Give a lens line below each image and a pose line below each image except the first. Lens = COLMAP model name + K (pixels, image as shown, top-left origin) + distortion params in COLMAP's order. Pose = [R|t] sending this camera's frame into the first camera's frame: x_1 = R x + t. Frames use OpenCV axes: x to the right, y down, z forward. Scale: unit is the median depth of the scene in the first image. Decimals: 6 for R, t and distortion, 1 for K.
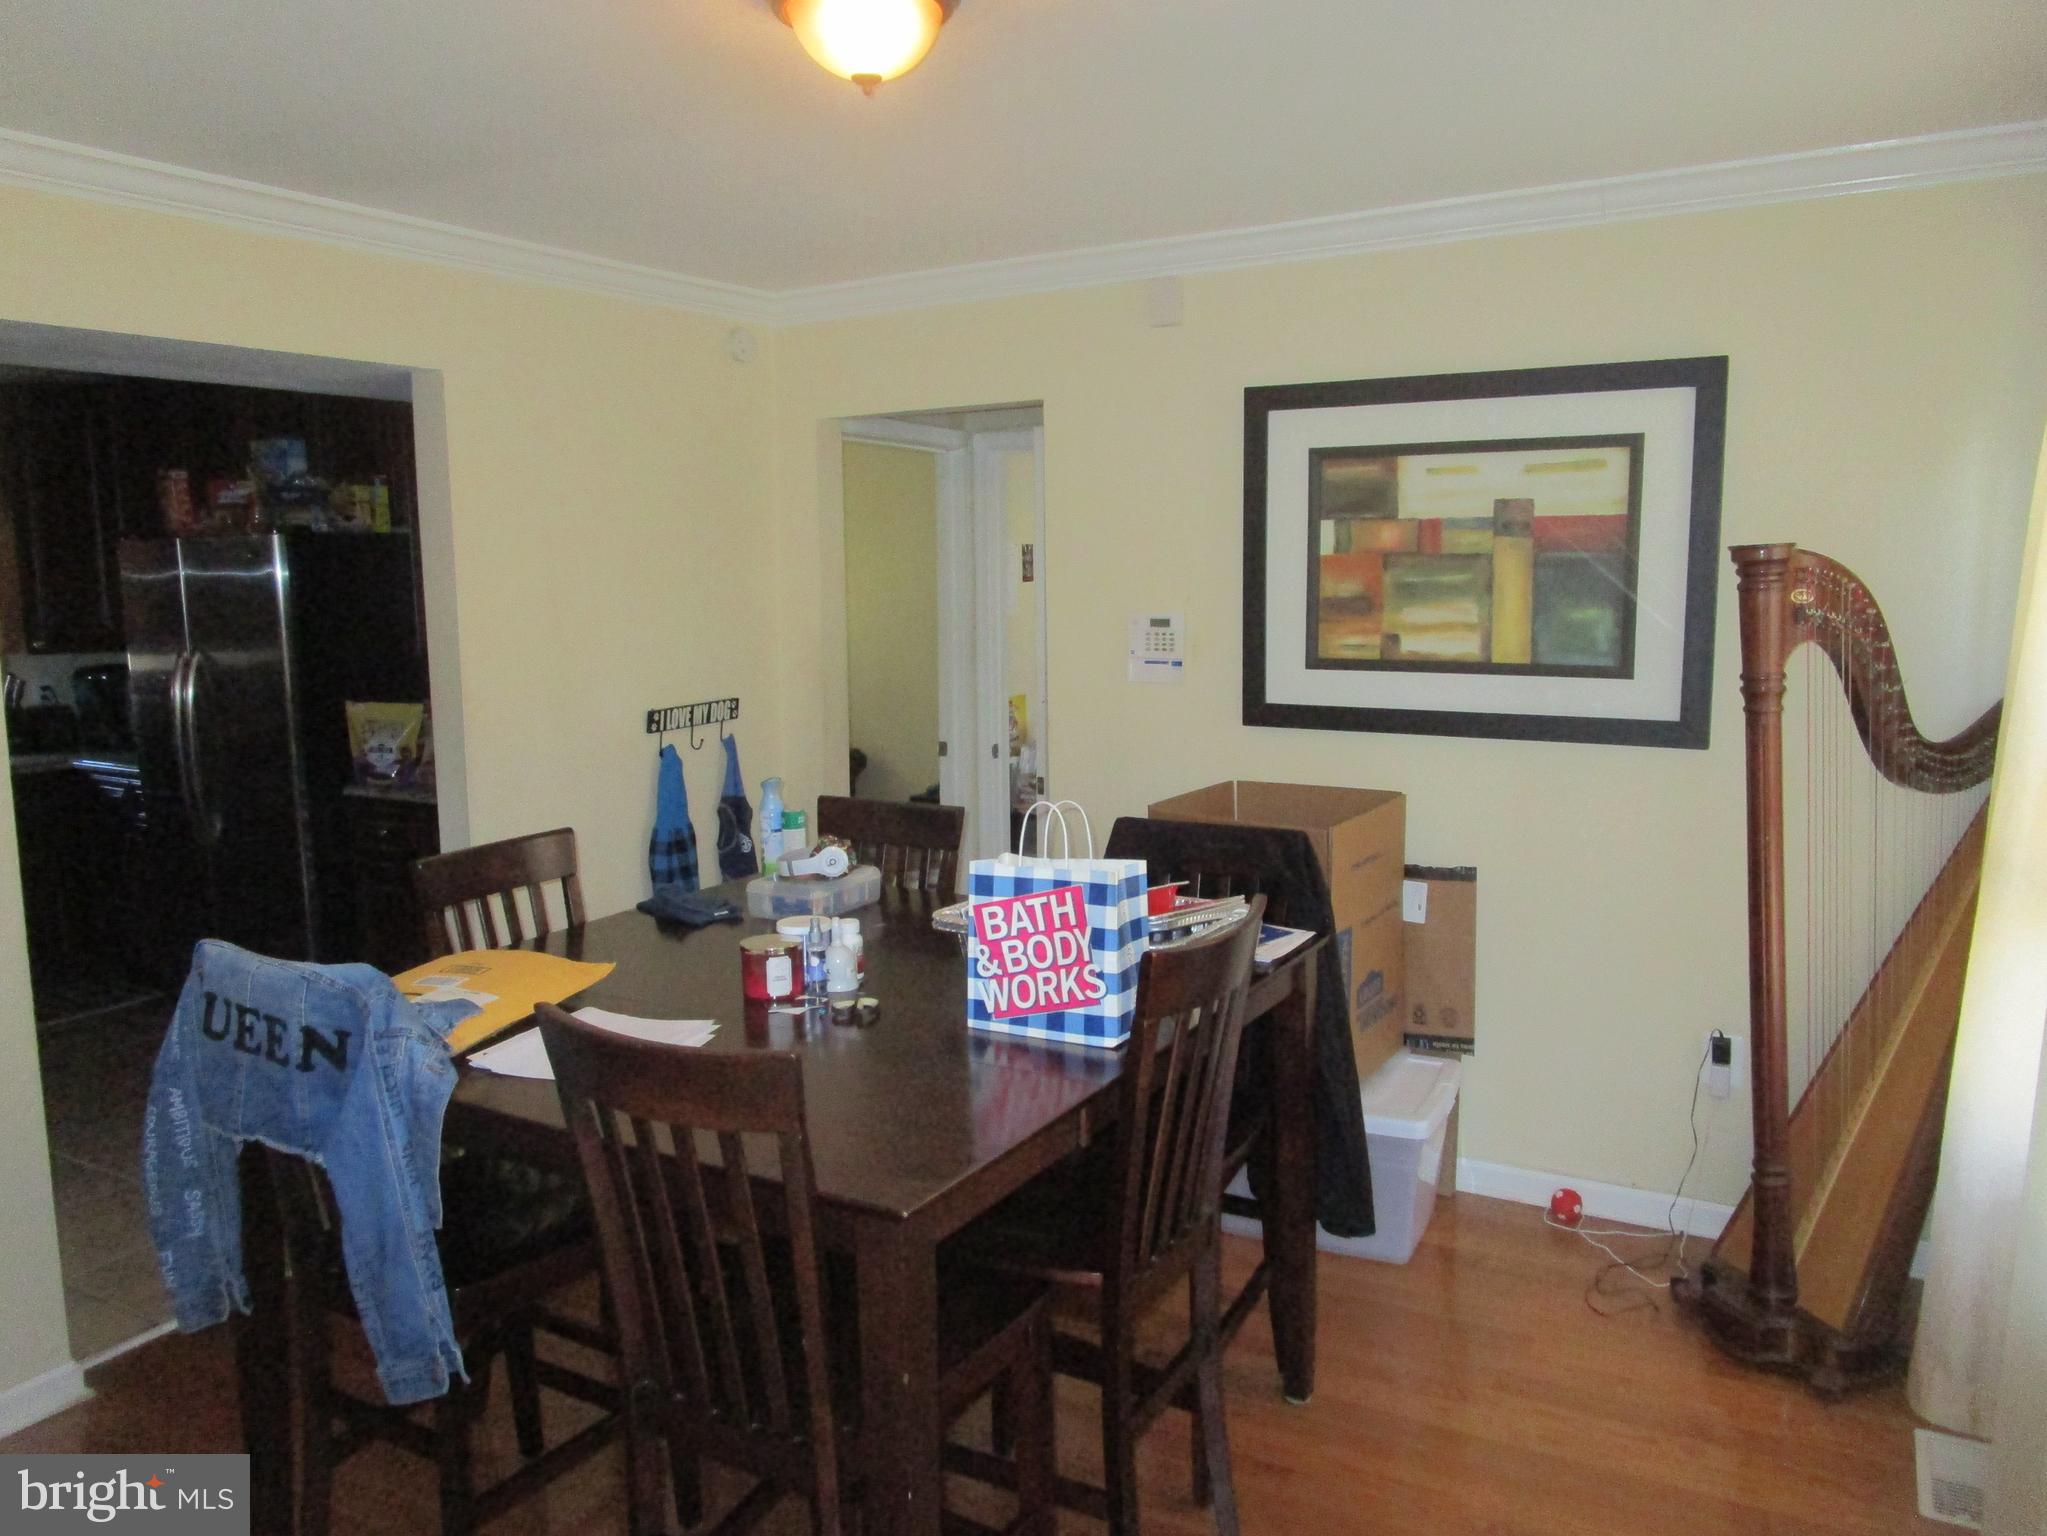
lens RADIAL K [[1461.7, 0, 1018.4], [0, 1461.7, 770.6], [0, 0, 1]] dist [-0.025715, 0.009639]
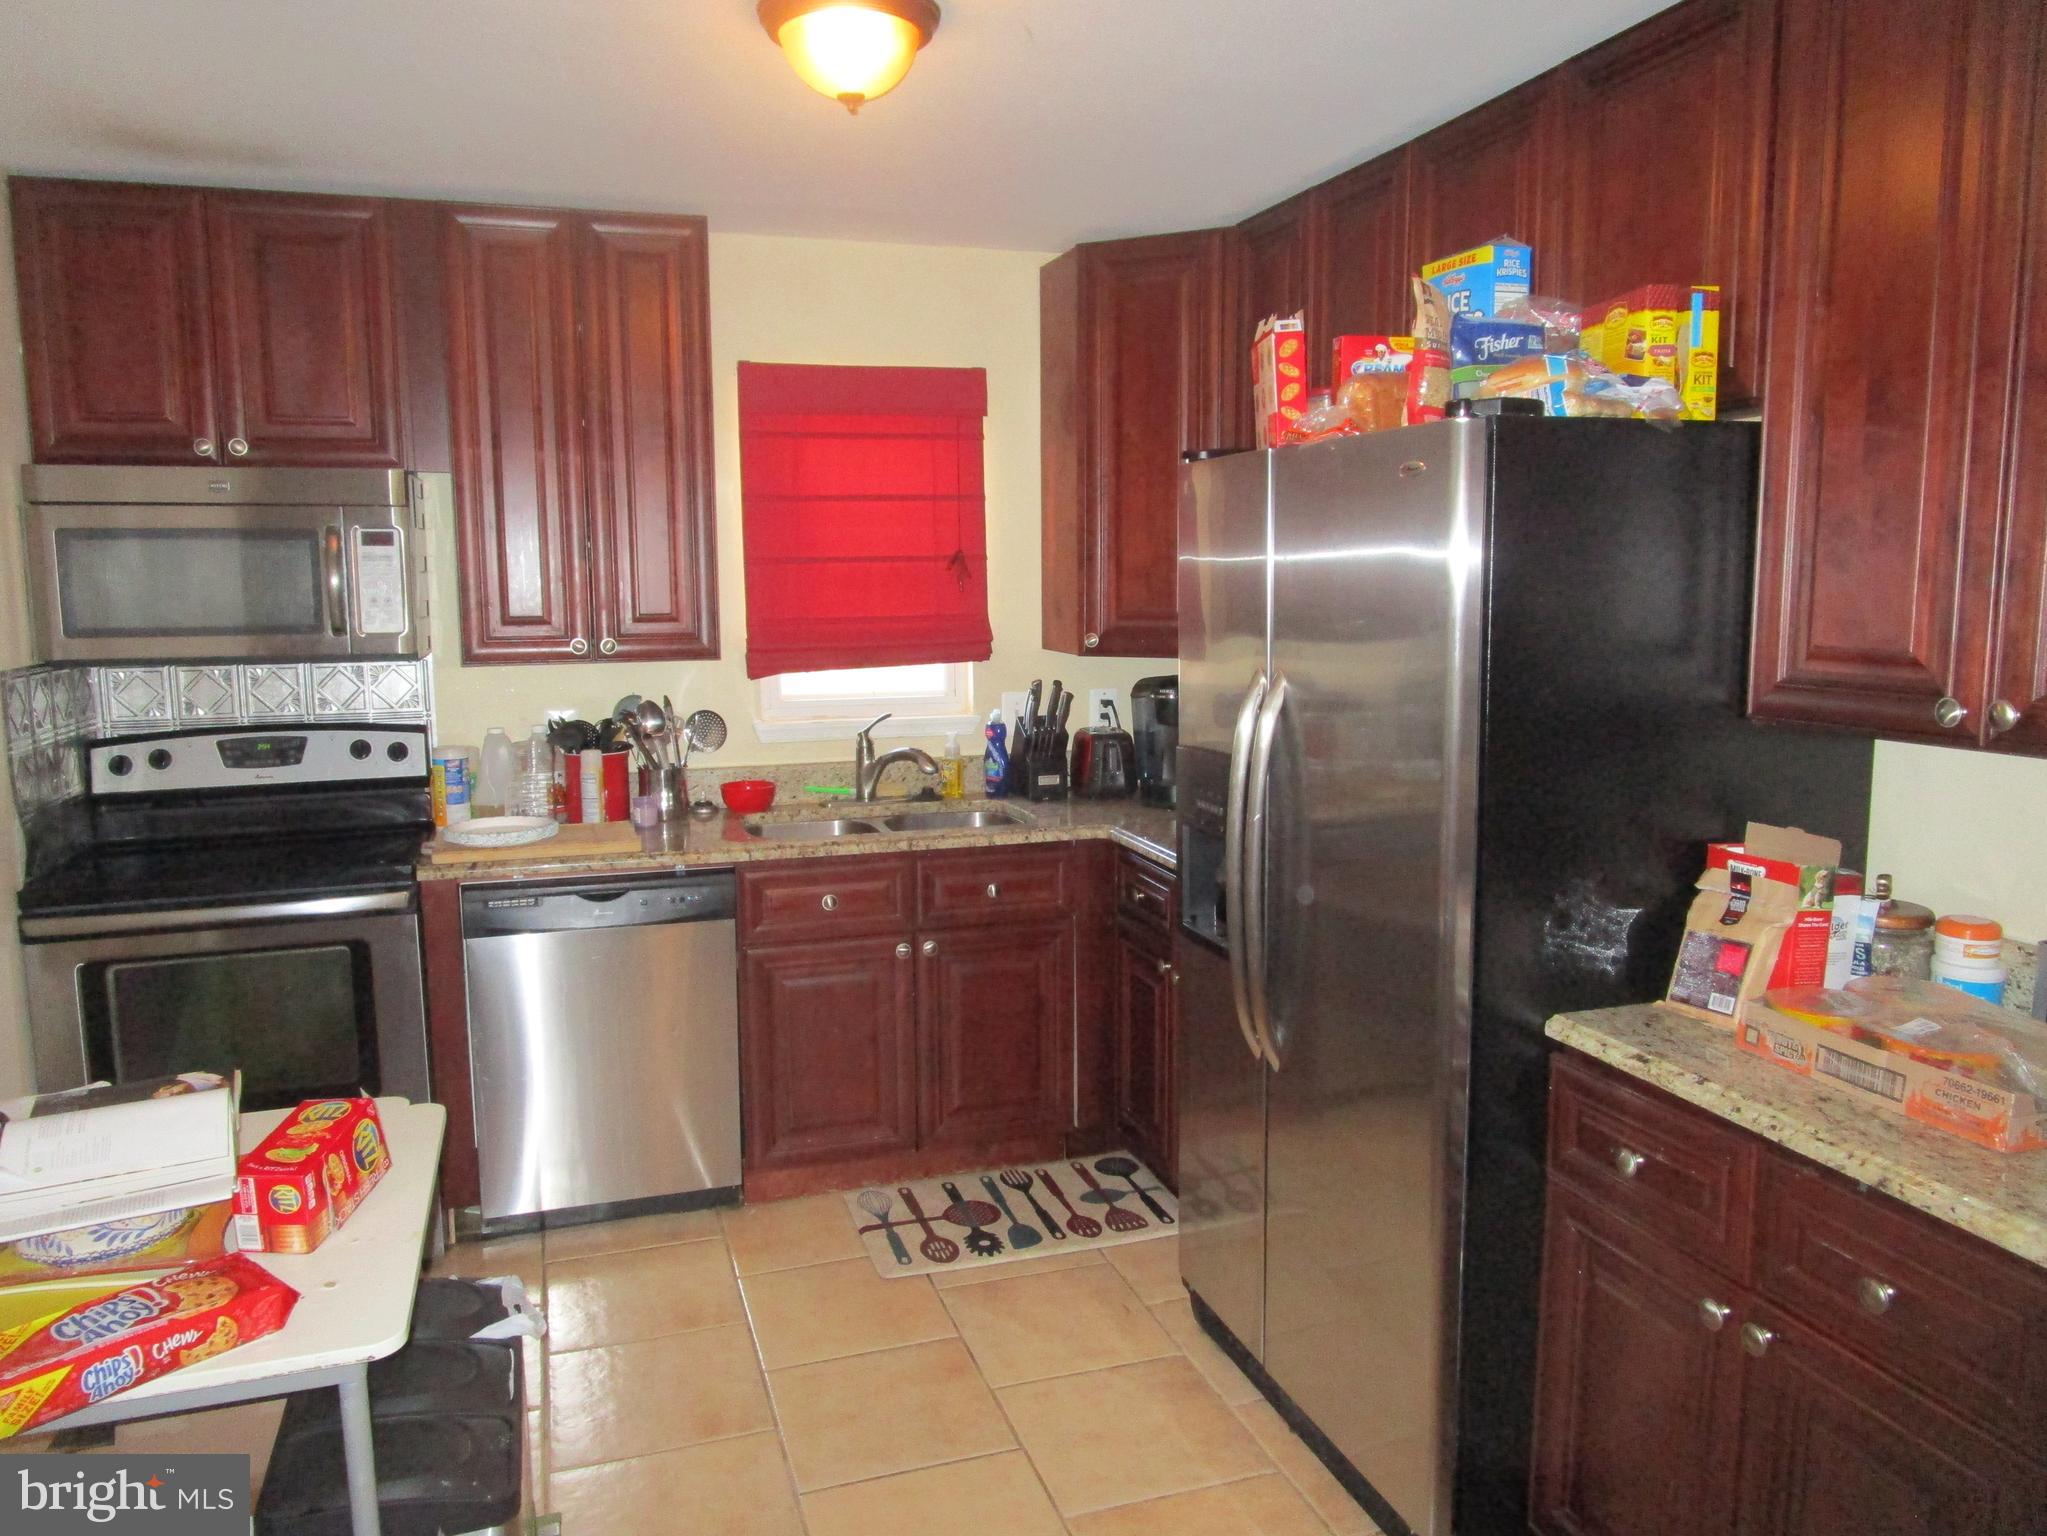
lens RADIAL K [[1461.7, 0, 1018.4], [0, 1461.7, 770.6], [0, 0, 1]] dist [-0.025715, 0.009639]
pose [[0.745776, 0.096539, -0.659165, -0.441528], [-0.091422, 0.994914, 0.042276, -0.093815], [0.659894, 0.028734, 0.750809, 0.828078]]
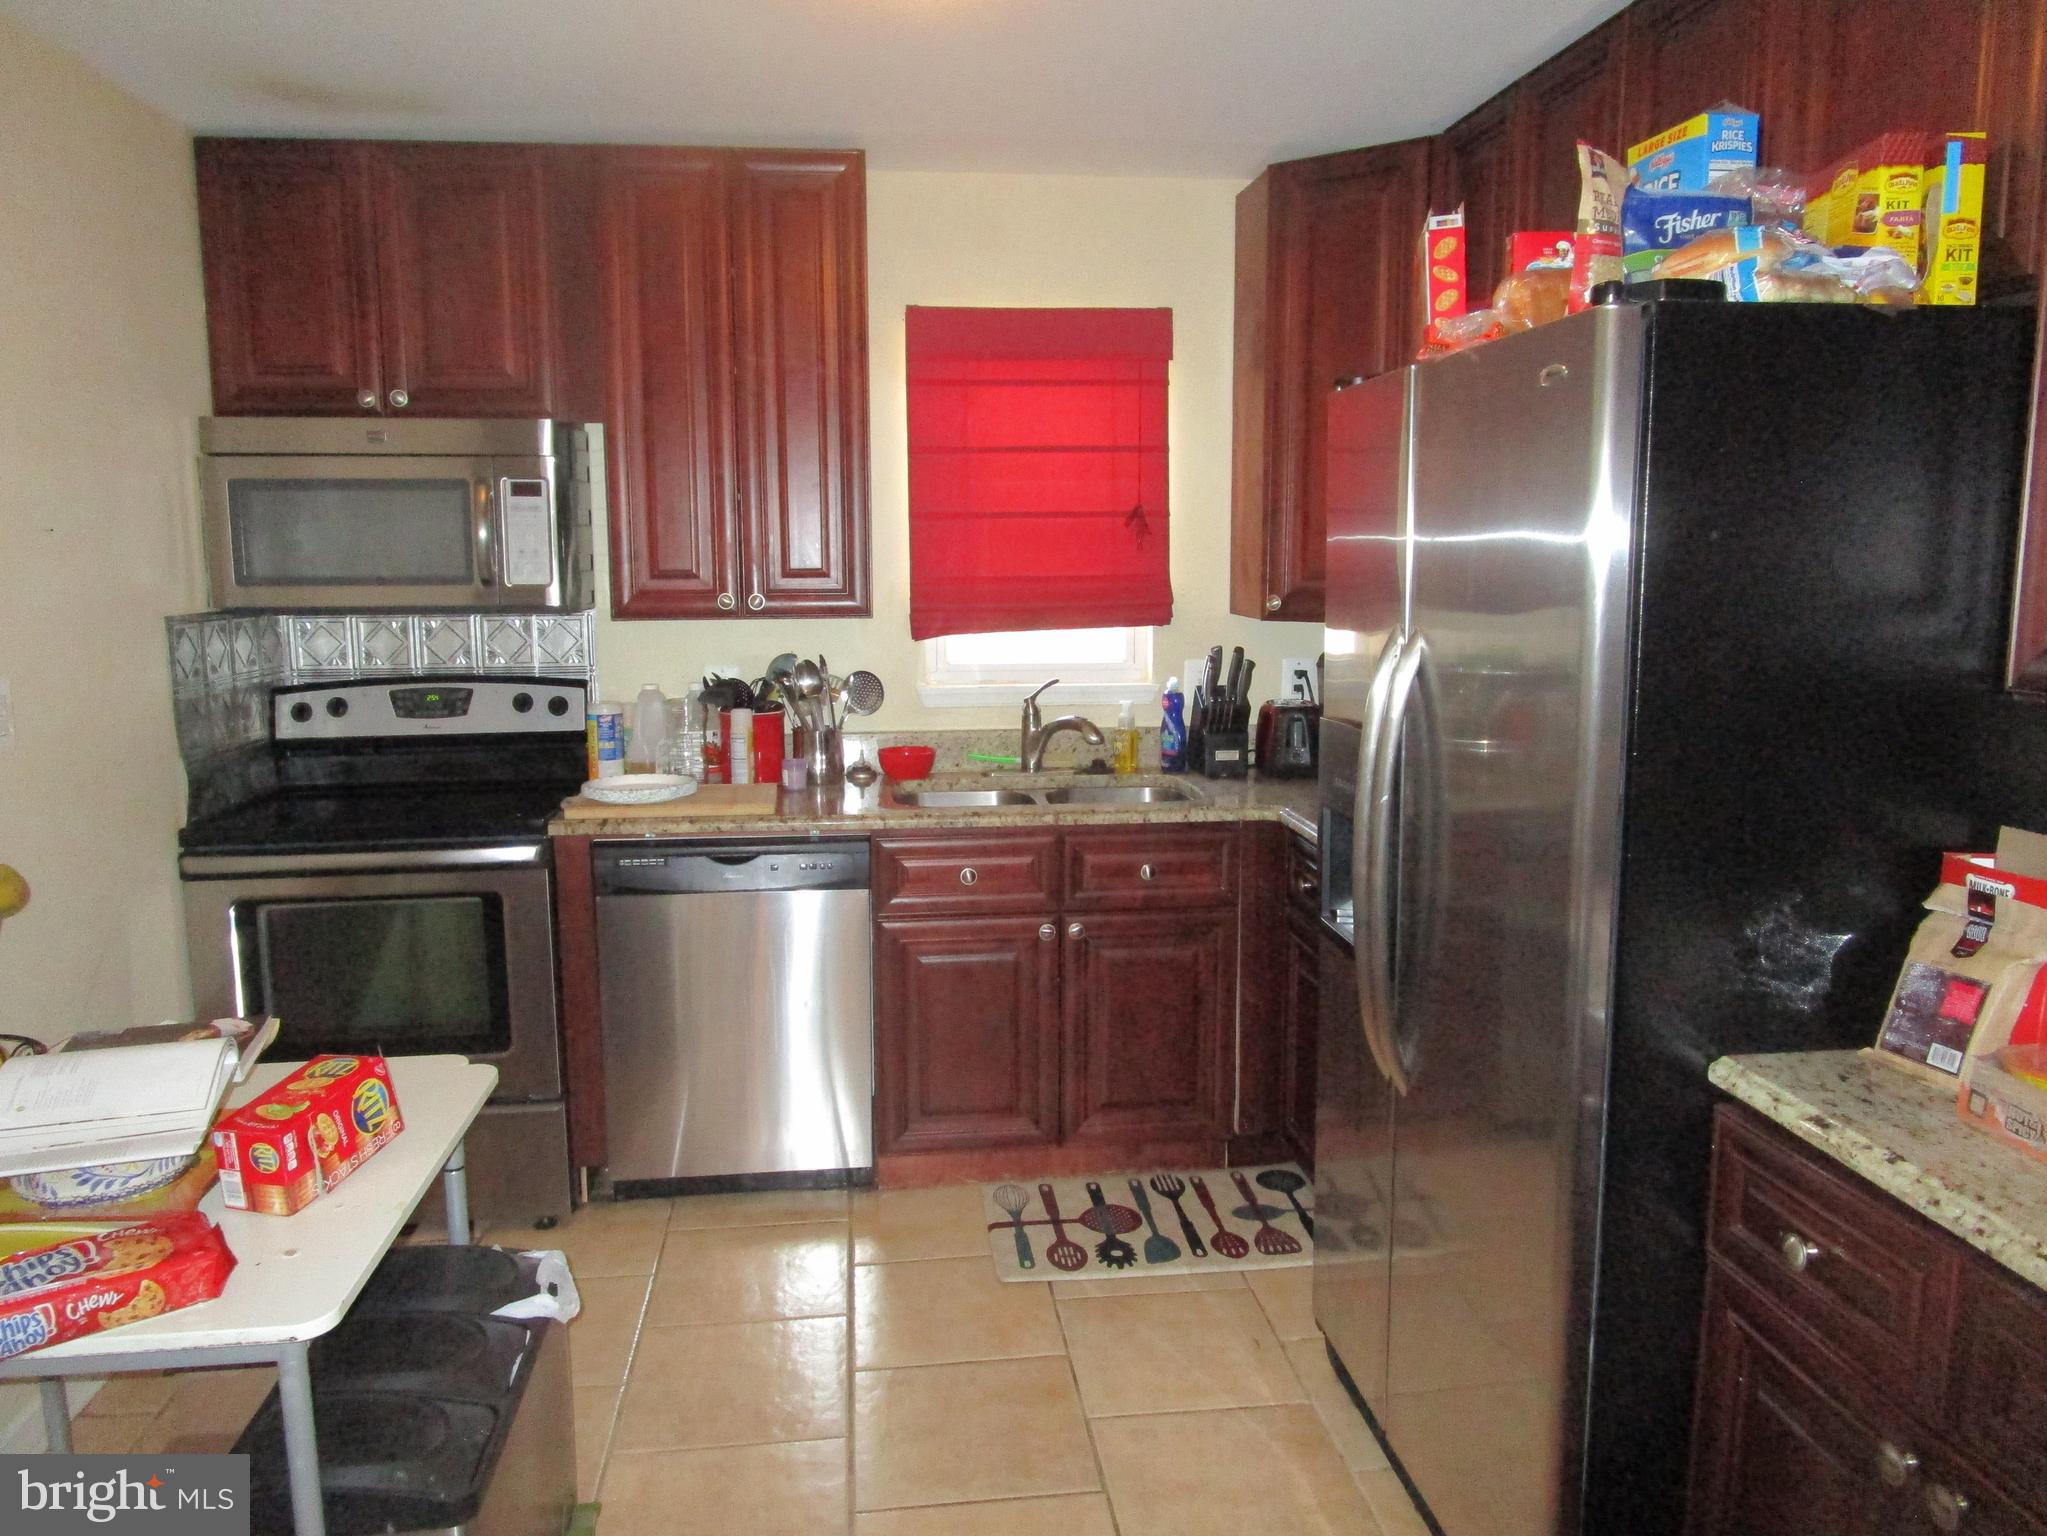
lens RADIAL K [[1461.7, 0, 1018.4], [0, 1461.7, 770.6], [0, 0, 1]] dist [-0.025715, 0.009639]
pose [[0.600155, 0.128125, -0.789555, -0.434986], [-0.111104, 0.990872, 0.076341, -0.092893], [0.792130, 0.041906, 0.608912, 0.951940]]
